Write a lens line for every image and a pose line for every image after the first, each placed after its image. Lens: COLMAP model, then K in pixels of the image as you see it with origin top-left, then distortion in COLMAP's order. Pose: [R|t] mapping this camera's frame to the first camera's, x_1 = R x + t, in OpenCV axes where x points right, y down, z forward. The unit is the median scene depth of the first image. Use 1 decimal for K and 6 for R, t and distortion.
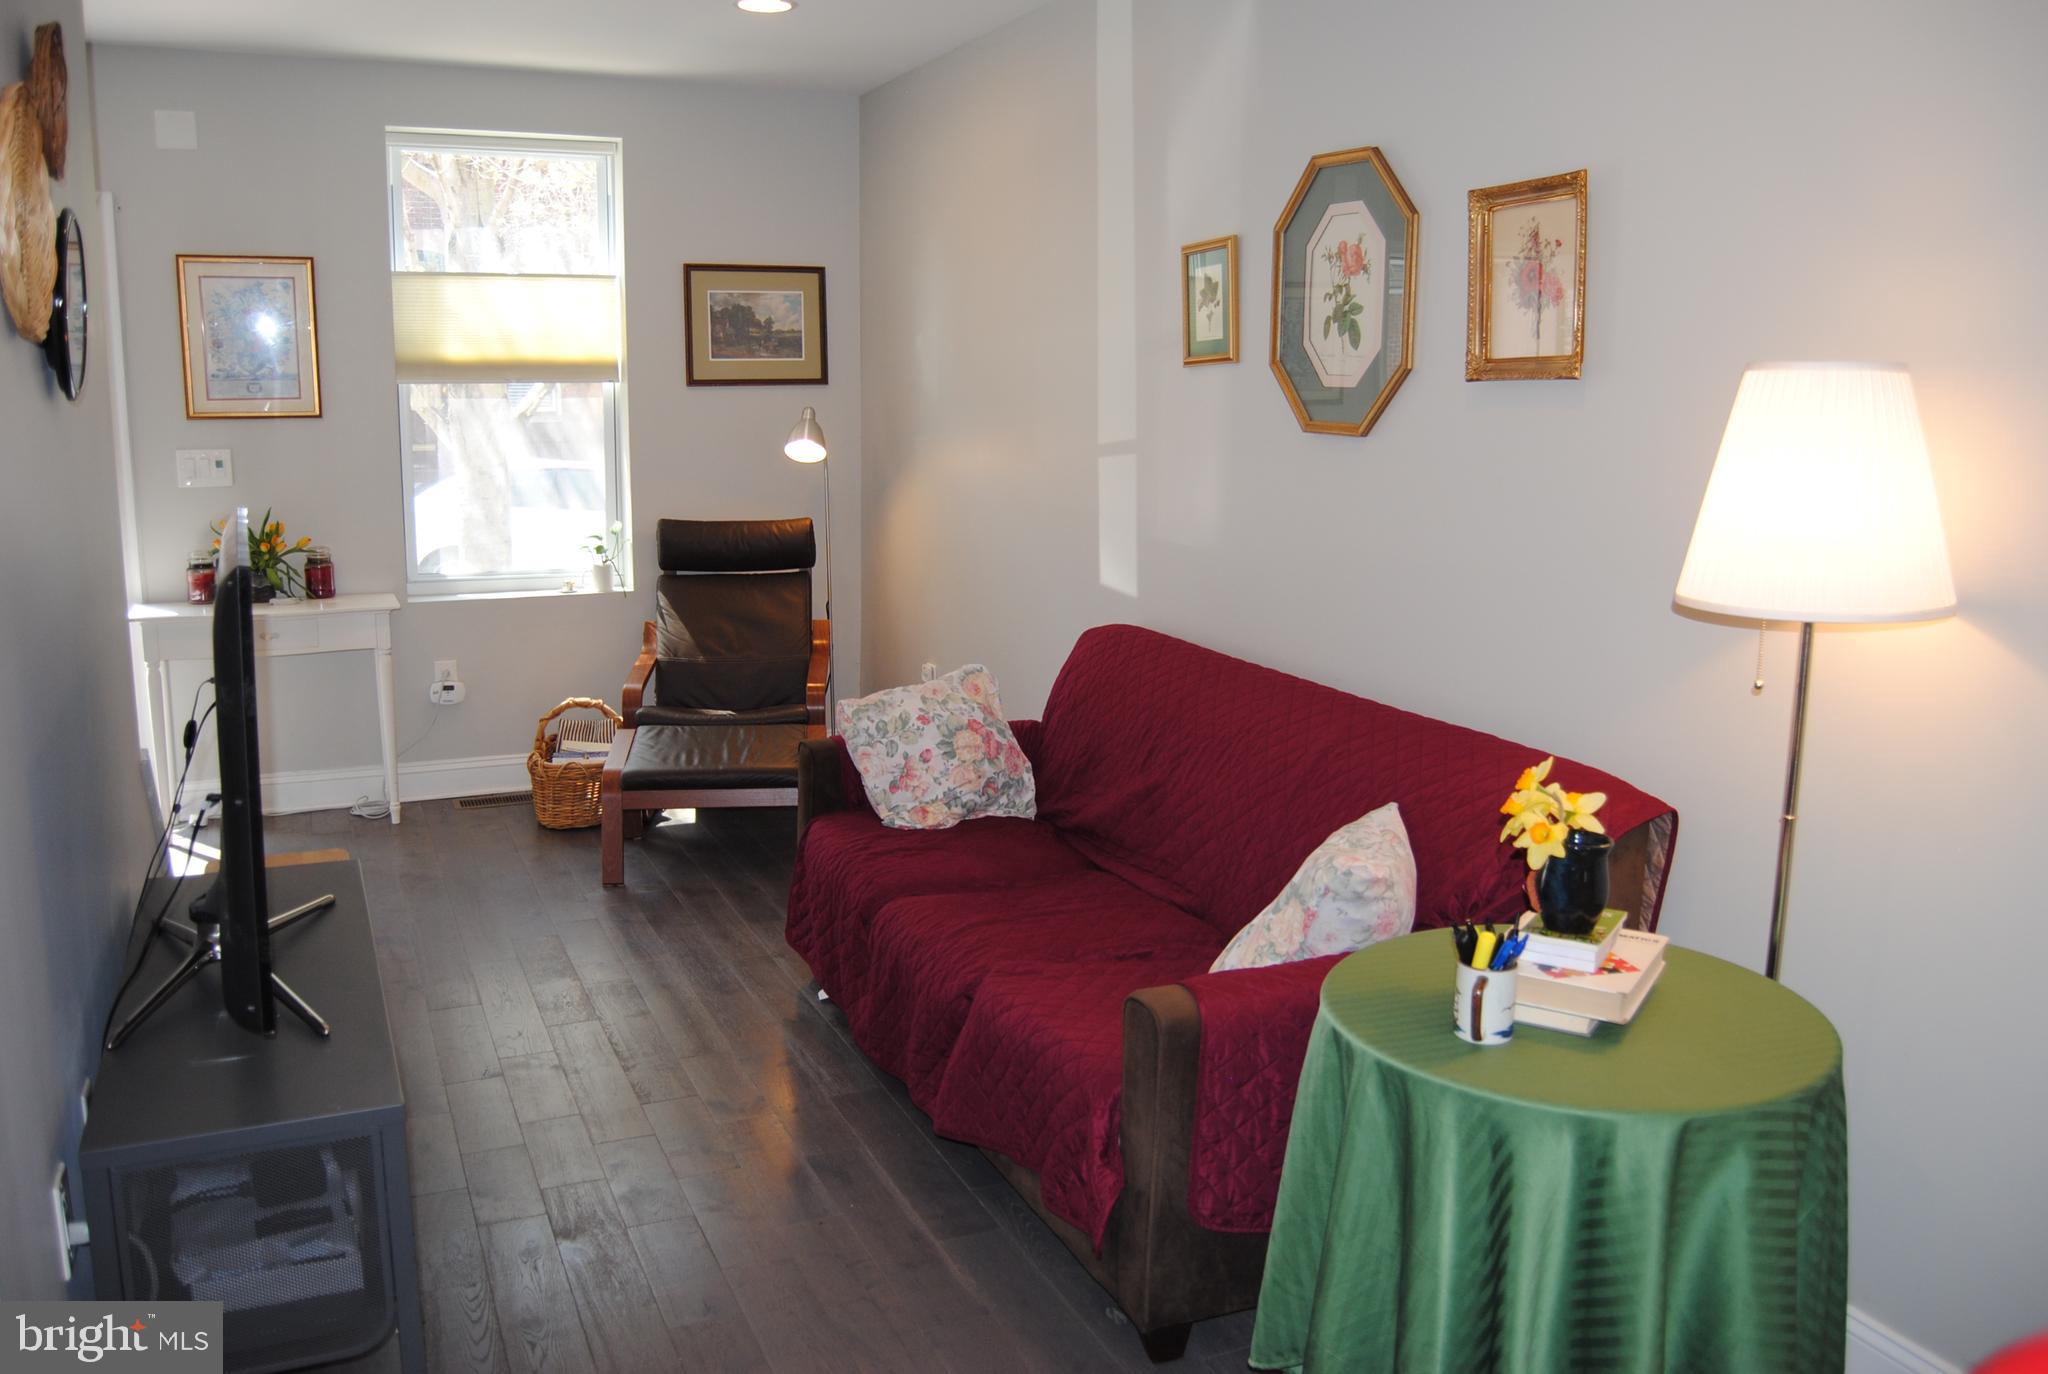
lens RADIAL K [[1606.7, 0, 1027.1], [0, 1606.7, 676.8], [0, 0, 1]] dist [-0.088363, 0.034666]
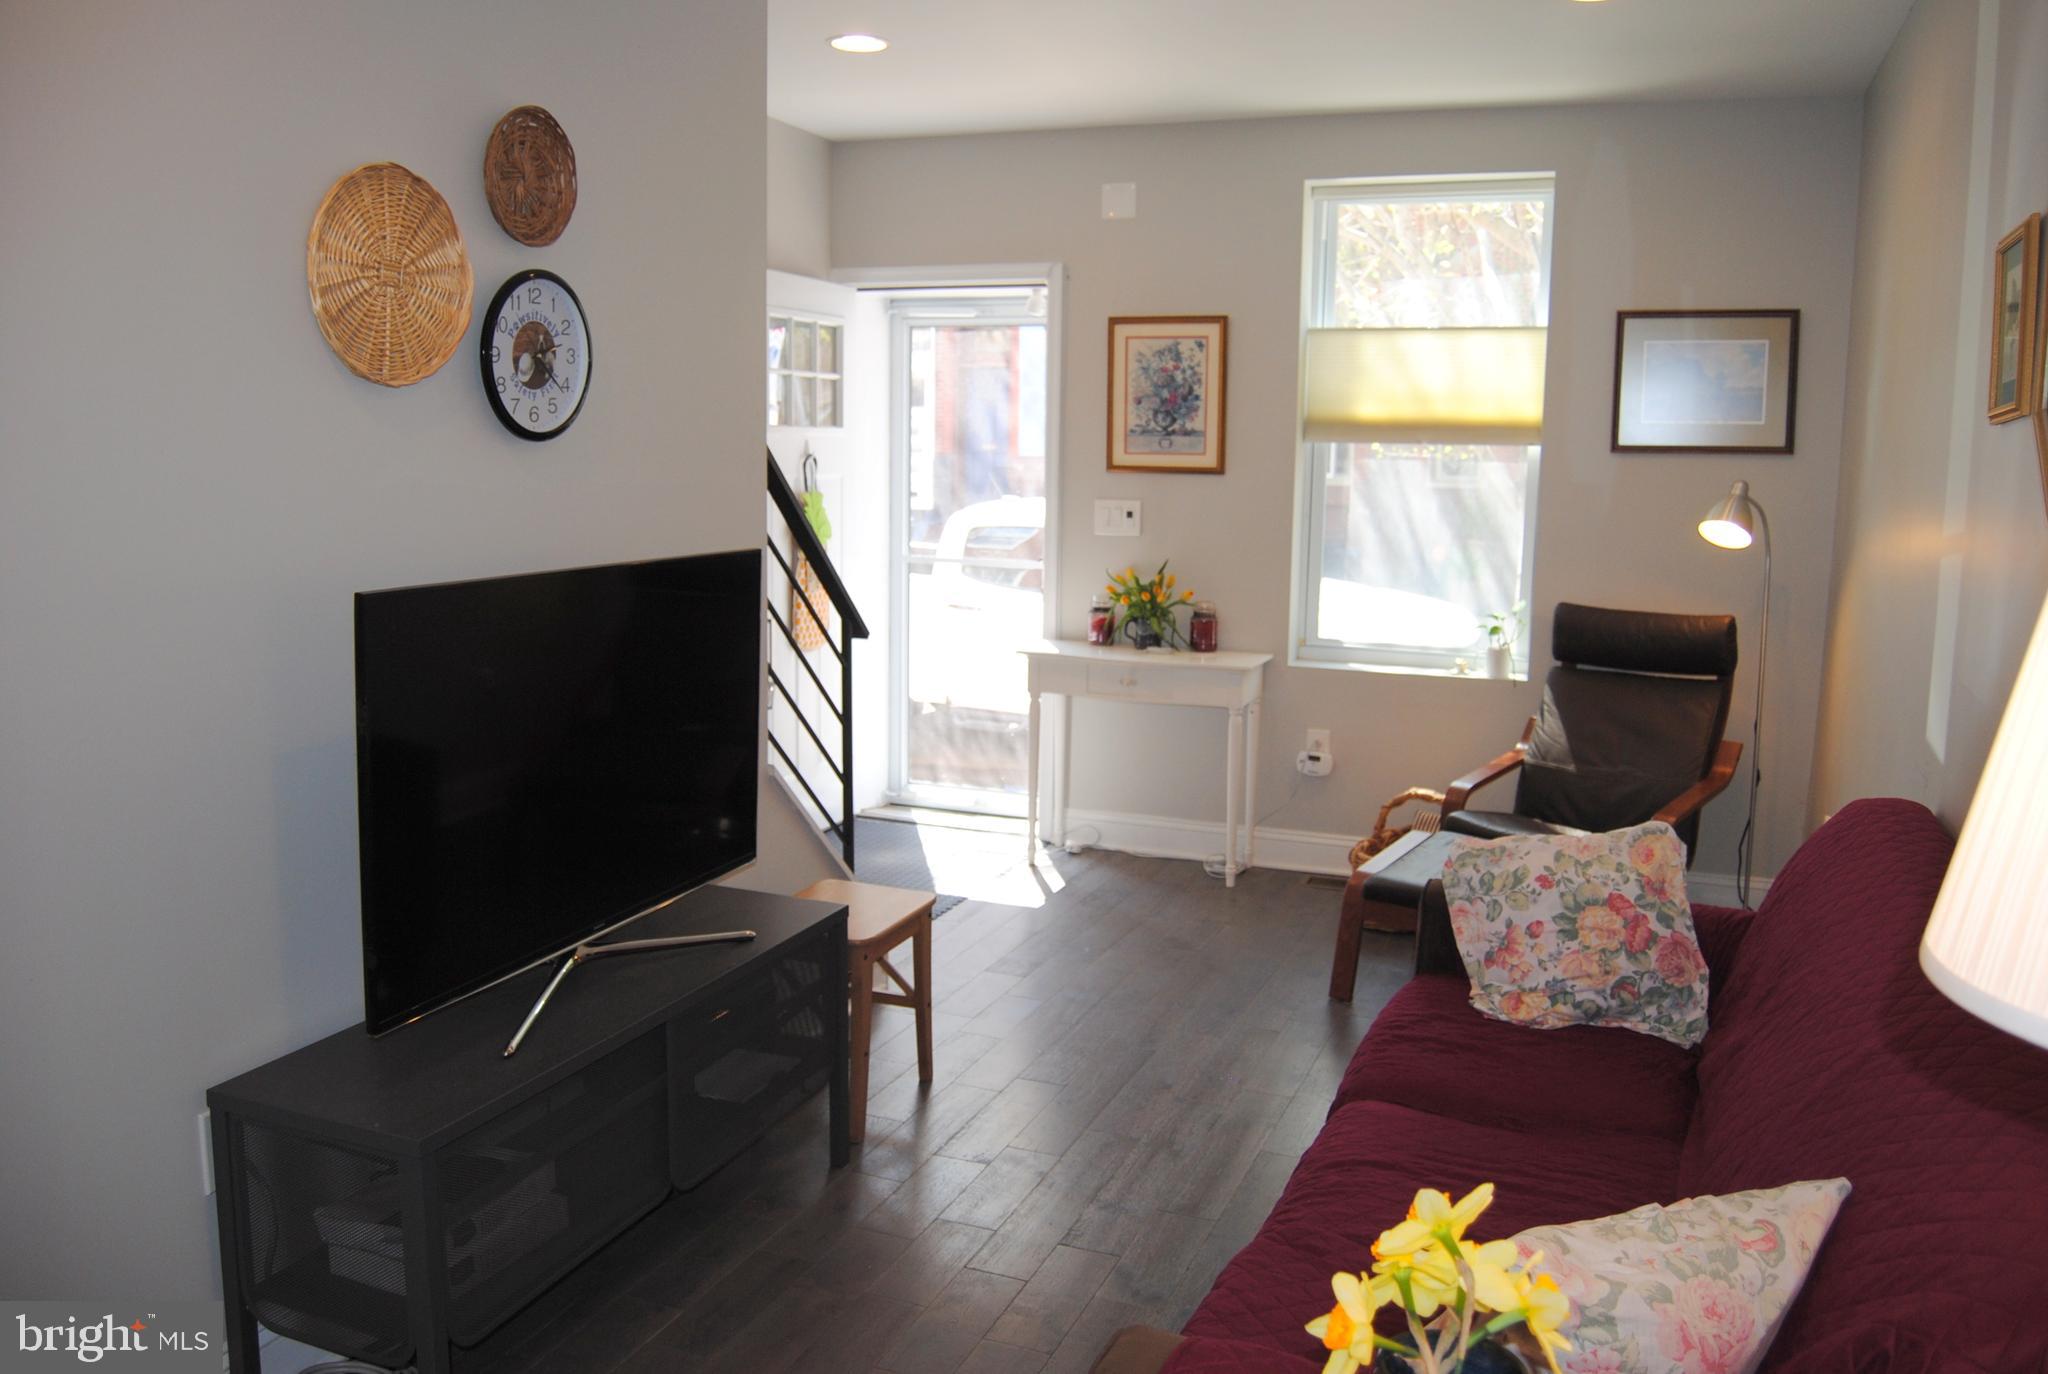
lens RADIAL K [[1606.7, 0, 1027.1], [0, 1606.7, 676.8], [0, 0, 1]] dist [-0.088363, 0.034666]
pose [[0.700145, 0.107344, -0.705885, 0.278663], [-0.138471, 0.990278, 0.013247, -0.044545], [0.700444, 0.088470, 0.708203, 0.275534]]
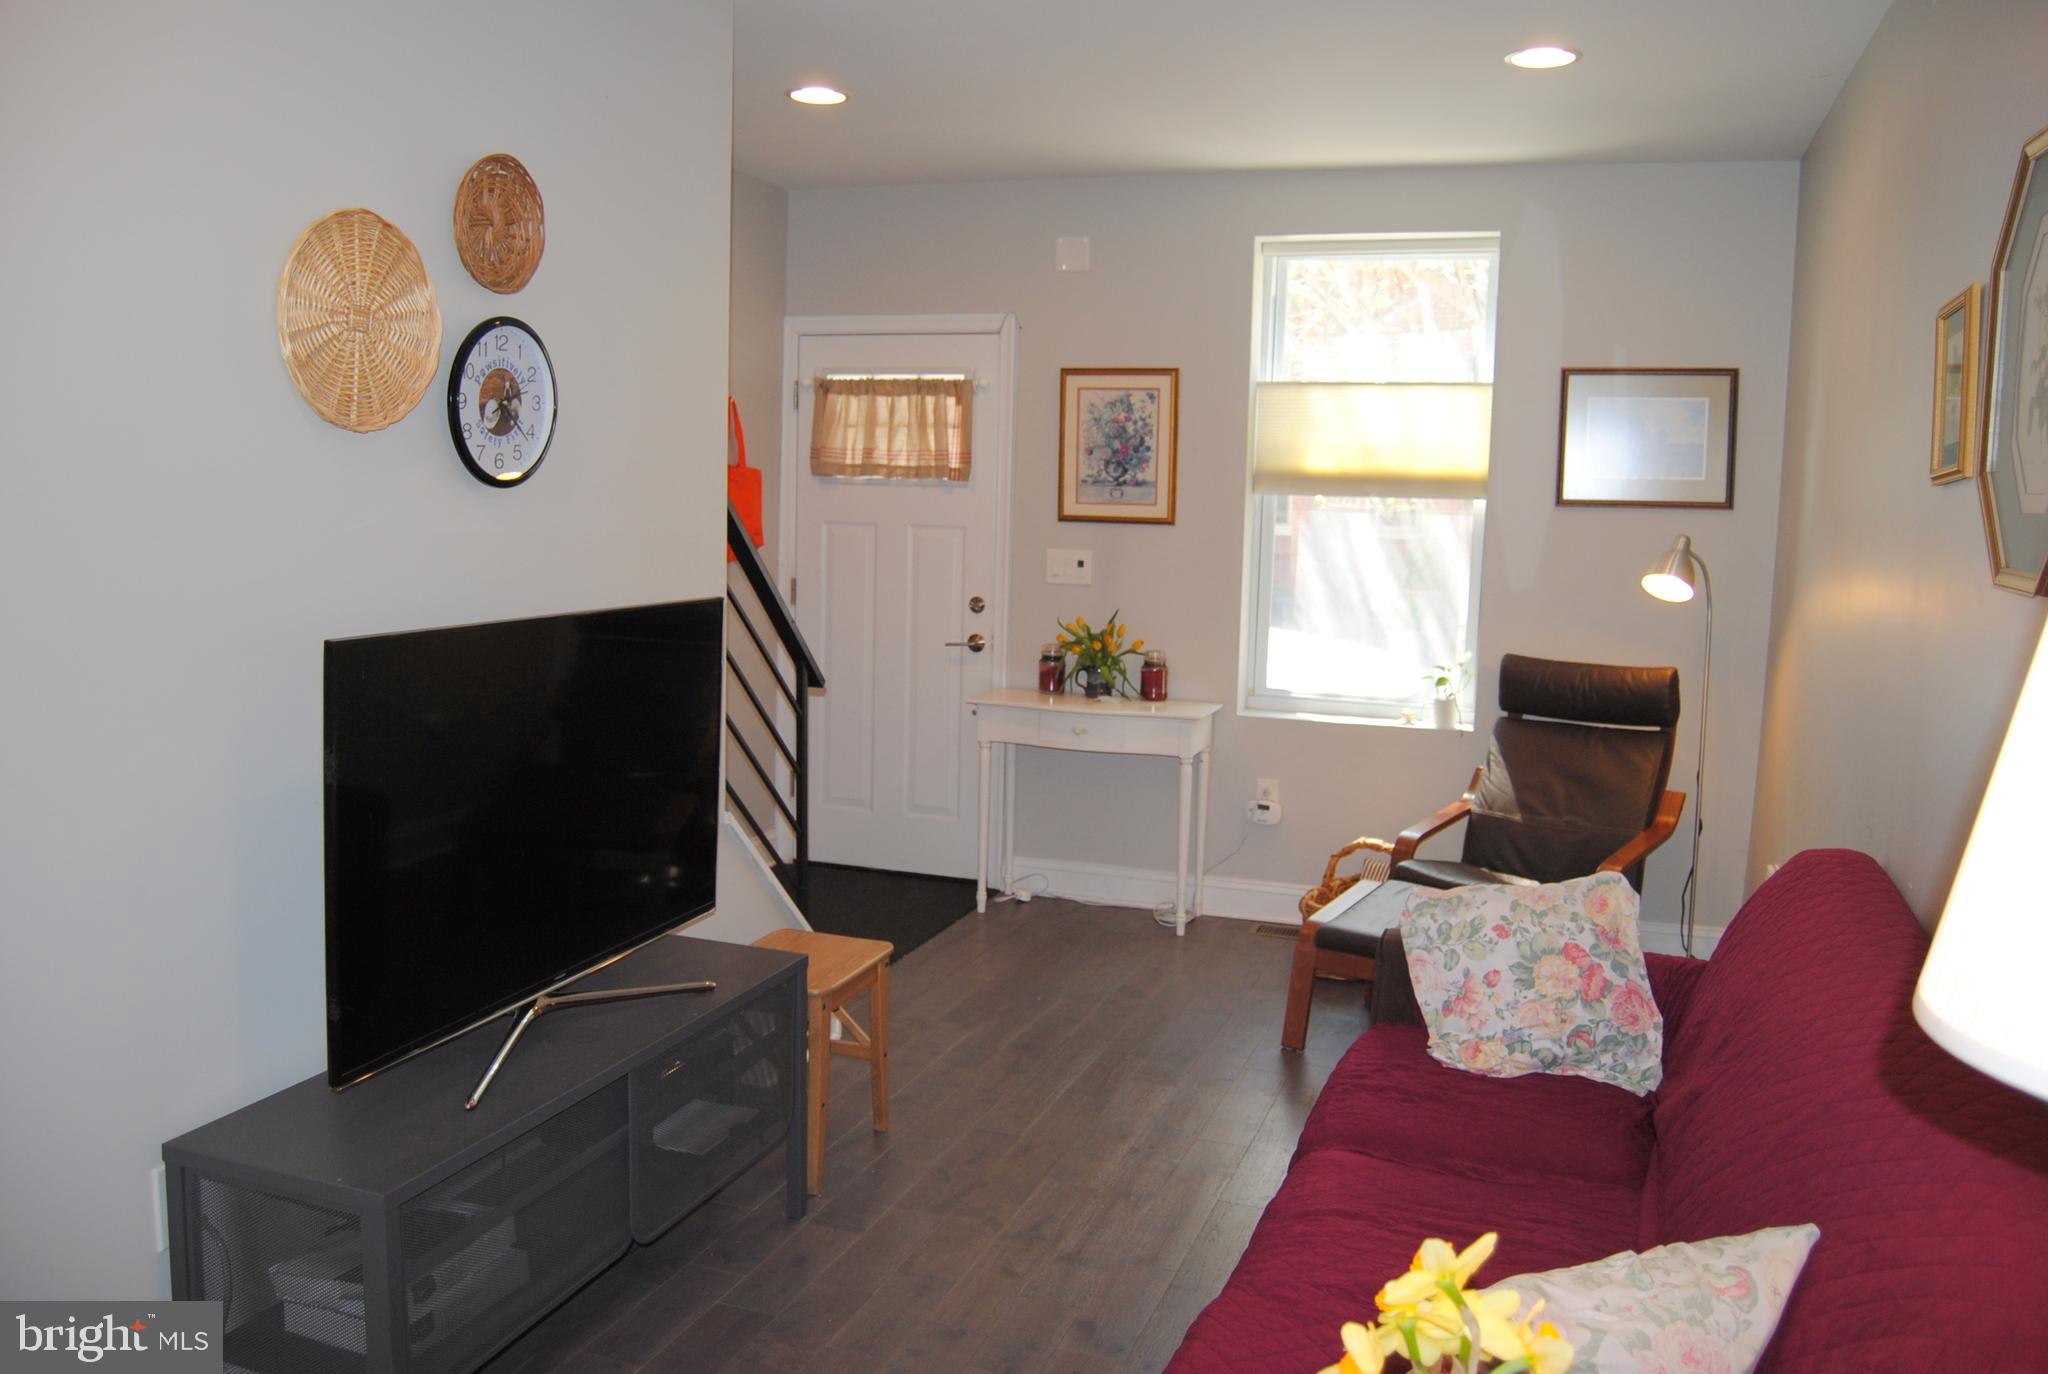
lens RADIAL K [[1606.7, 0, 1027.1], [0, 1606.7, 676.8], [0, 0, 1]] dist [-0.088363, 0.034666]
pose [[0.726606, 0.091032, -0.680997, 0.272398], [-0.143413, 0.989445, -0.020754, -0.044641], [0.671920, 0.112744, 0.731992, 0.264568]]
